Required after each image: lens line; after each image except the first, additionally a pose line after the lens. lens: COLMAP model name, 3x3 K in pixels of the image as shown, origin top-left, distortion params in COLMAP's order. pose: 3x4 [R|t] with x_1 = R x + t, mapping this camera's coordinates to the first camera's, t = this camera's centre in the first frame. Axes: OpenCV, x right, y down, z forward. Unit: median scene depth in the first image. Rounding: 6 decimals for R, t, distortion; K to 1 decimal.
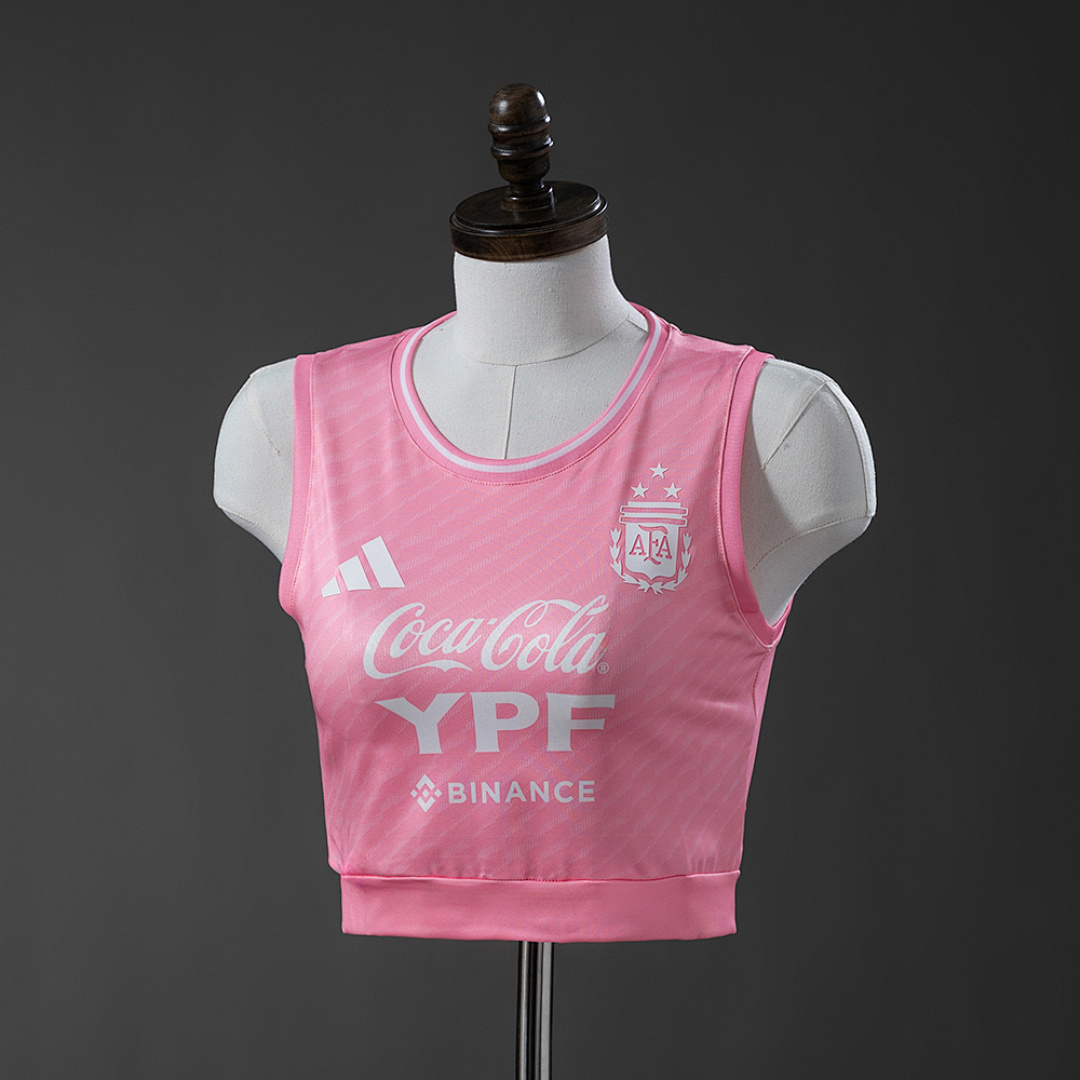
lens RADIAL K [[4971.7, 0, 532.7], [0, 4971.7, 539.7], [0, 0, 1]] dist [3.090951, 0.000000]
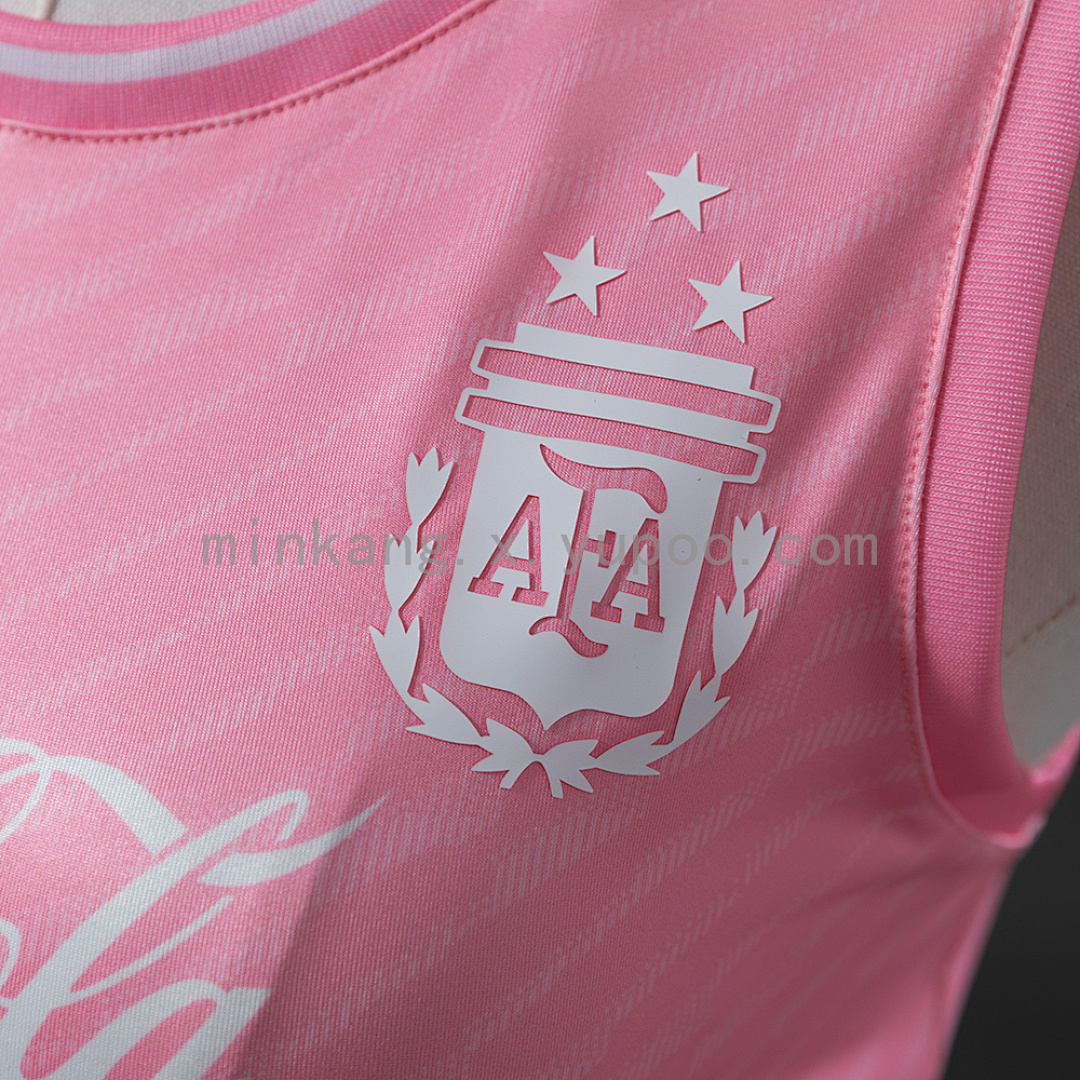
lens RADIAL K [[2763.6, 0, 546.3], [0, 2763.6, 453.2], [0, 0, 1]] dist [0.009728, 0.000000]
pose [[0.983041, 0.166669, -0.076503, 0.030865], [-0.139558, 0.950526, 0.277530, -0.036300], [0.118974, -0.262147, 0.957666, 0.887054]]
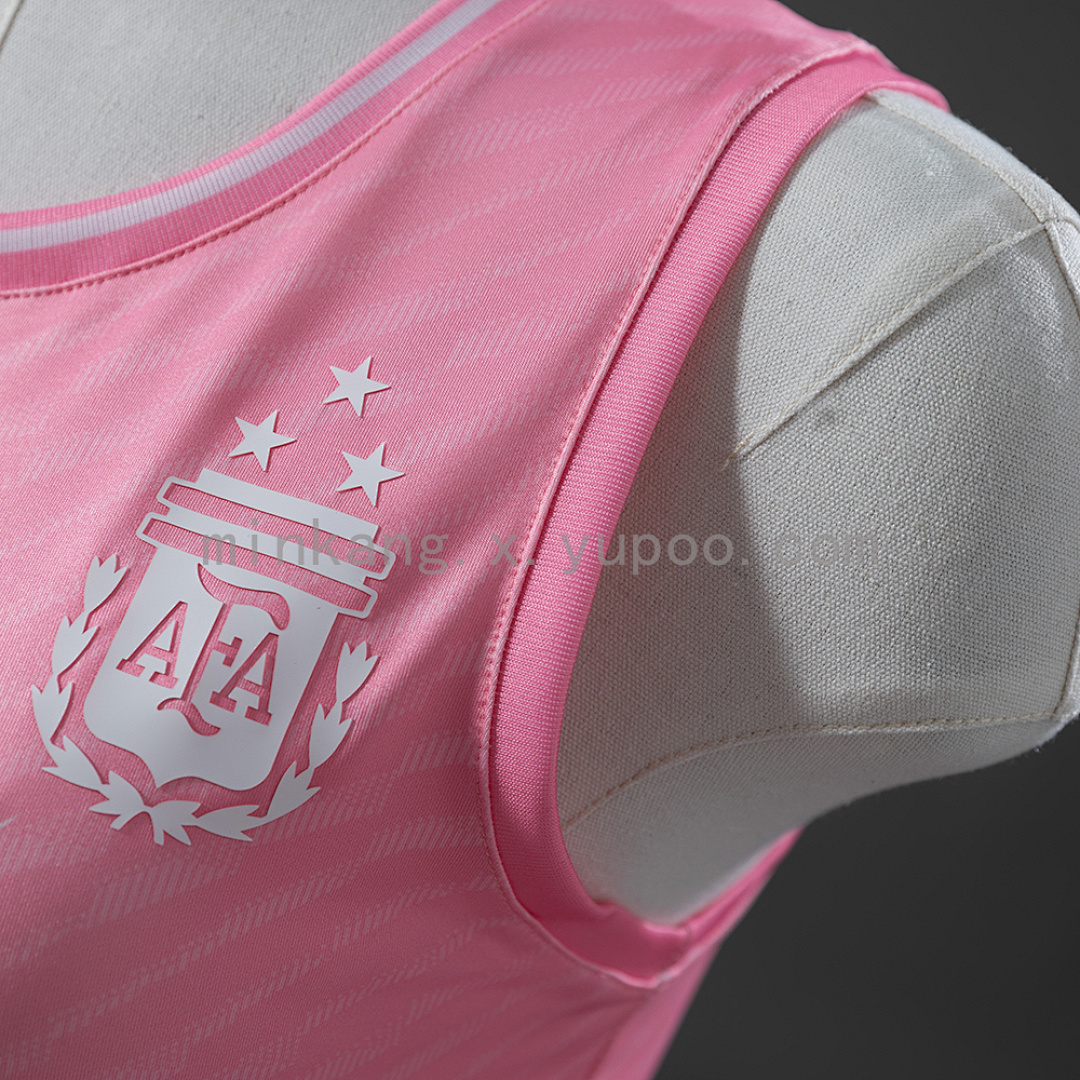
lens RADIAL K [[2177.9, 0, 576.3], [0, 2177.9, 596.7], [0, 0, 1]] dist [0.025019, 0.000000]
pose [[0.937236, 0.286156, -0.199259, 0.064902], [-0.243599, 0.946190, 0.213034, -0.031713], [0.249498, -0.151124, 0.956511, 0.893989]]
